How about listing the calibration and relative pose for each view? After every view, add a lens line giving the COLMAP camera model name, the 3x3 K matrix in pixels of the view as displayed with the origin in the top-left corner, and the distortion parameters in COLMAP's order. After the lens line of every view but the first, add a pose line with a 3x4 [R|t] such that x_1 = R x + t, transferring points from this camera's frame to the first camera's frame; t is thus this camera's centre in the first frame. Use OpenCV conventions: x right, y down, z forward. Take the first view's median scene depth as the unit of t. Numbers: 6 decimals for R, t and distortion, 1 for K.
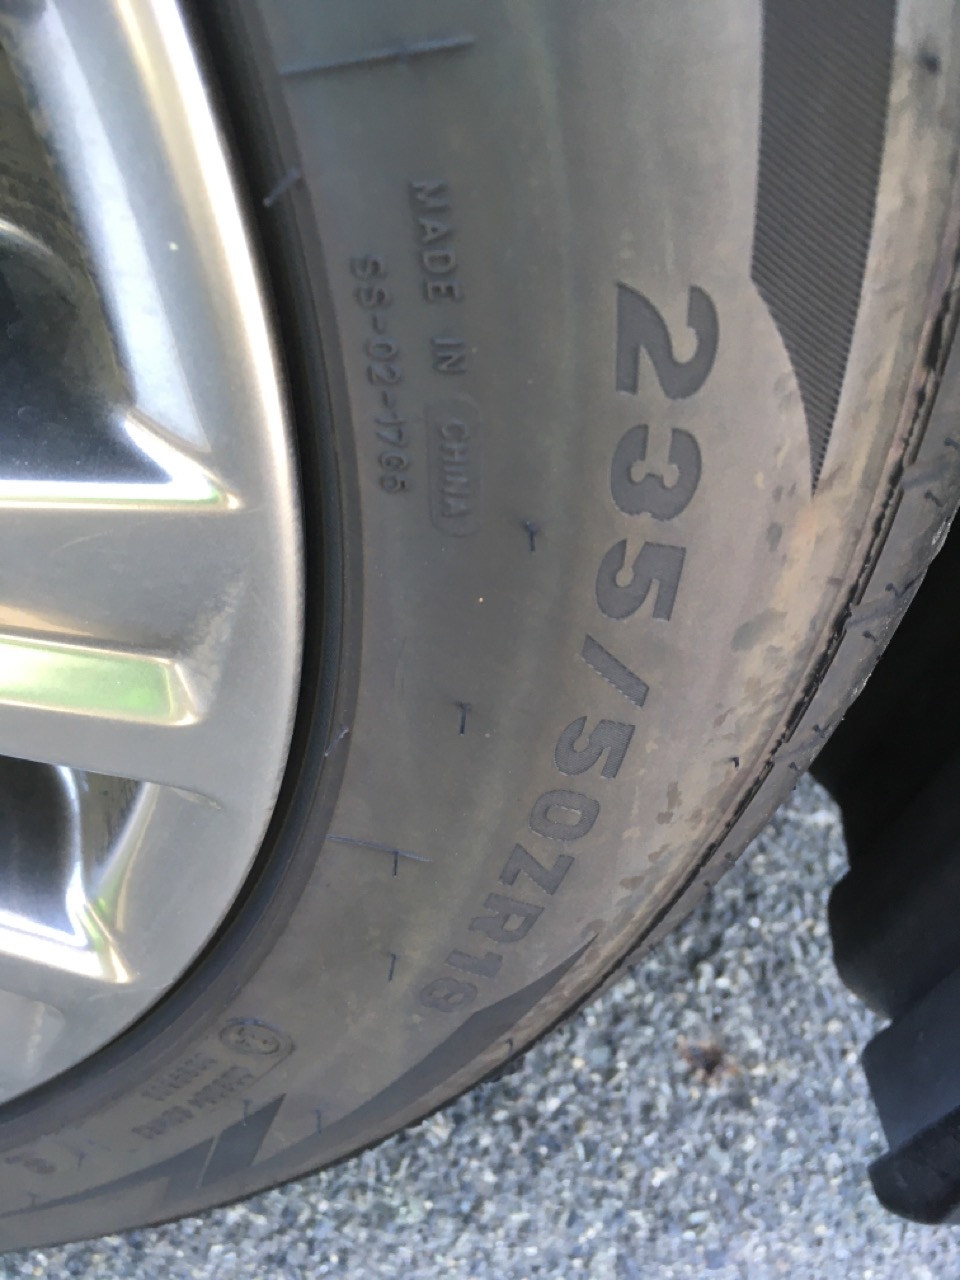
lens RADIAL K [[1073.7, 0, 483.5], [0, 1073.7, 646.8], [0, 0, 1]] dist [0.051478, -0.077424]
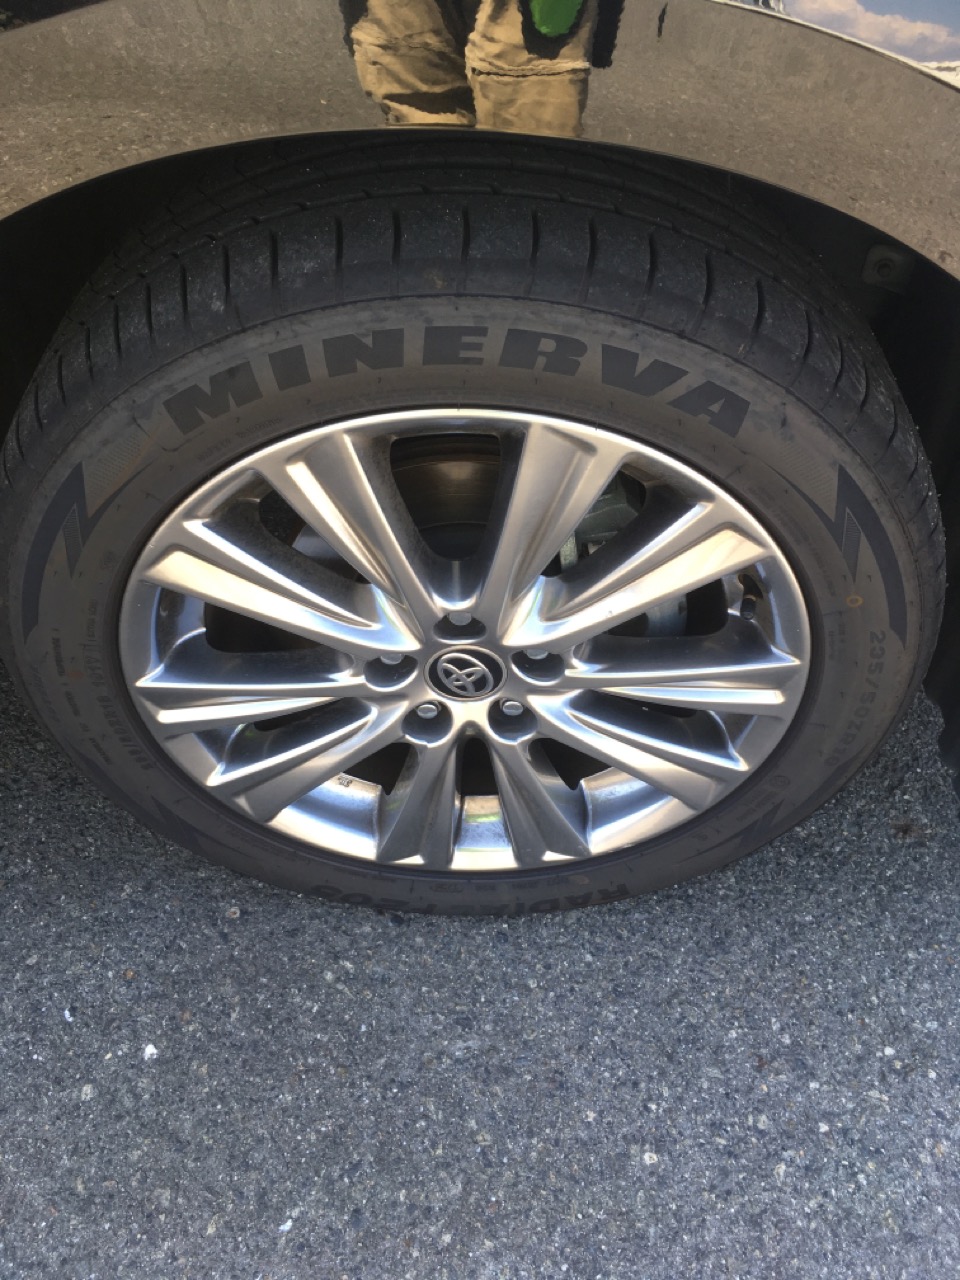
lens RADIAL K [[1073.7, 0, 474.5], [0, 1073.7, 628.4], [0, 0, 1]] dist [0.051478, -0.077424]
pose [[0.981620, -0.133816, -0.136072, -0.328918], [0.134370, 0.990918, -0.005146, -0.149243], [0.135525, -0.013232, 0.990686, -1.438047]]
